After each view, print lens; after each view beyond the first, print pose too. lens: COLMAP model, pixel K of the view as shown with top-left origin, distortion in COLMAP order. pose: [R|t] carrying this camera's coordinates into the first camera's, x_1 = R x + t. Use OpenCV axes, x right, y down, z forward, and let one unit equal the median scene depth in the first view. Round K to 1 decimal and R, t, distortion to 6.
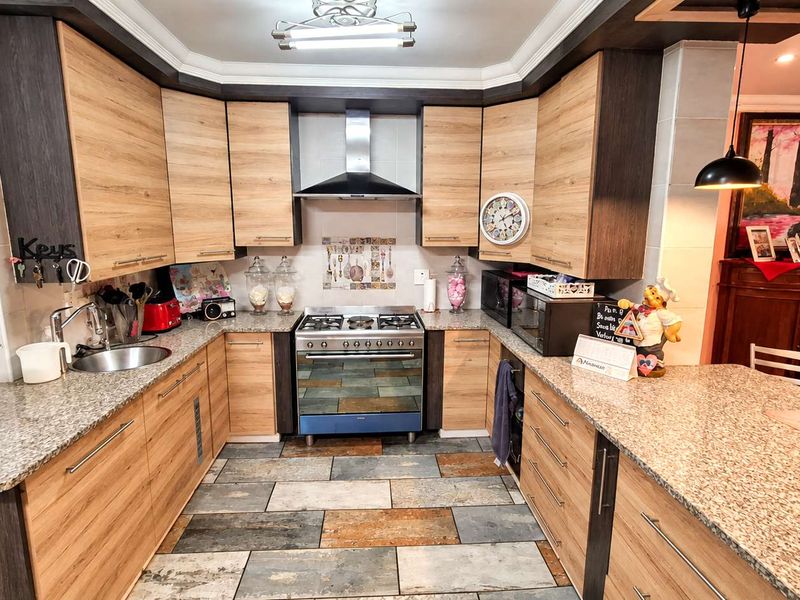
lens RADIAL K [[418.3, 0, 396.9], [0, 418.3, 292.9], [0, 0, 1]] dist [-0.001554, 0.000011]
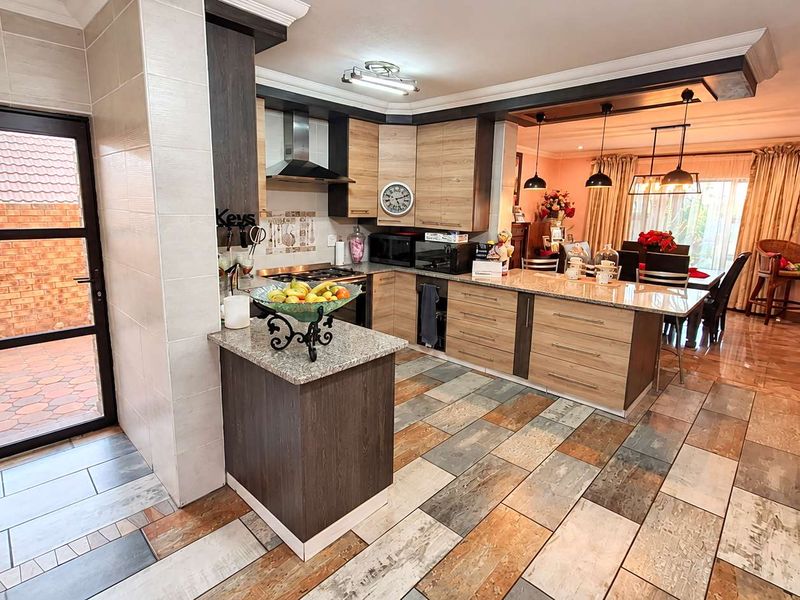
lens RADIAL K [[415.2, 0, 377.3], [0, 415.2, 273.8], [0, 0, 1]] dist [-0.000872, -0.000108]
pose [[0.745435, -0.098413, 0.659273, -0.942031], [0.091389, 0.994791, 0.045165, 0.027199], [-0.660283, 0.026583, 0.750546, -0.120120]]
